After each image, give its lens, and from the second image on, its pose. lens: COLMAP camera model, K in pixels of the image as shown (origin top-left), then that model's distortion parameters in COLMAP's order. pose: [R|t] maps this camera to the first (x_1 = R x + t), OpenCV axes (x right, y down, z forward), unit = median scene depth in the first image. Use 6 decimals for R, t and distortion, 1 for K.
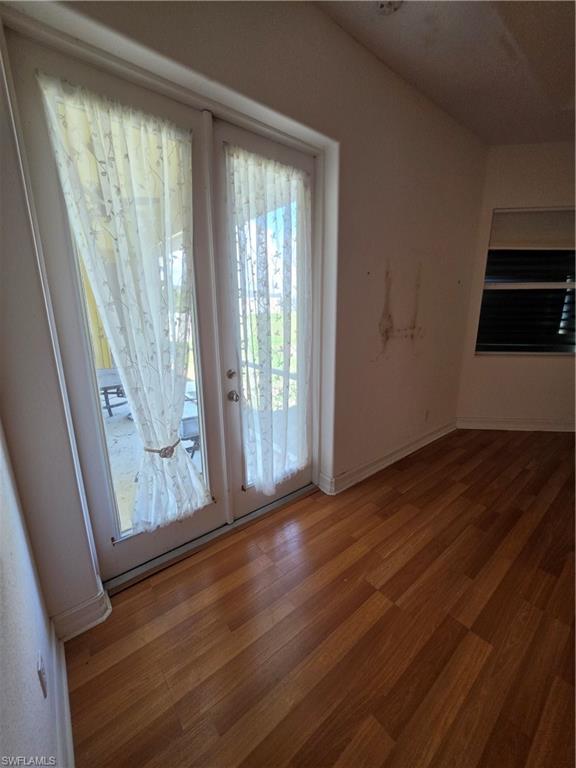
lens RADIAL K [[304.7, 0, 285.3], [0, 304.7, 384.2], [0, 0, 1]] dist [-0.009122, 0.000481]
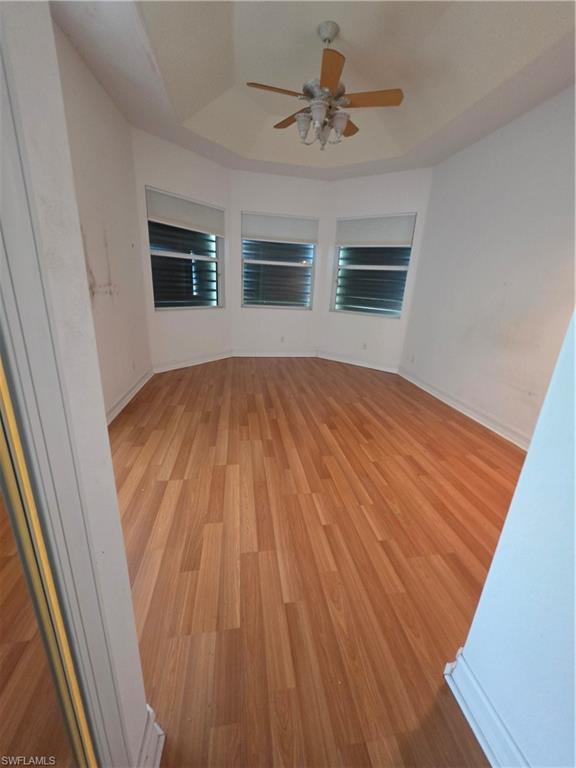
lens RADIAL K [[304.7, 0, 288.0], [0, 304.7, 381.9], [0, 0, 1]] dist [-0.009122, 0.000481]
pose [[0.493574, -0.235546, 0.837199, -0.302456], [0.149105, 0.971291, 0.185368, 0.053927], [-0.856827, 0.033337, 0.514526, -0.106516]]
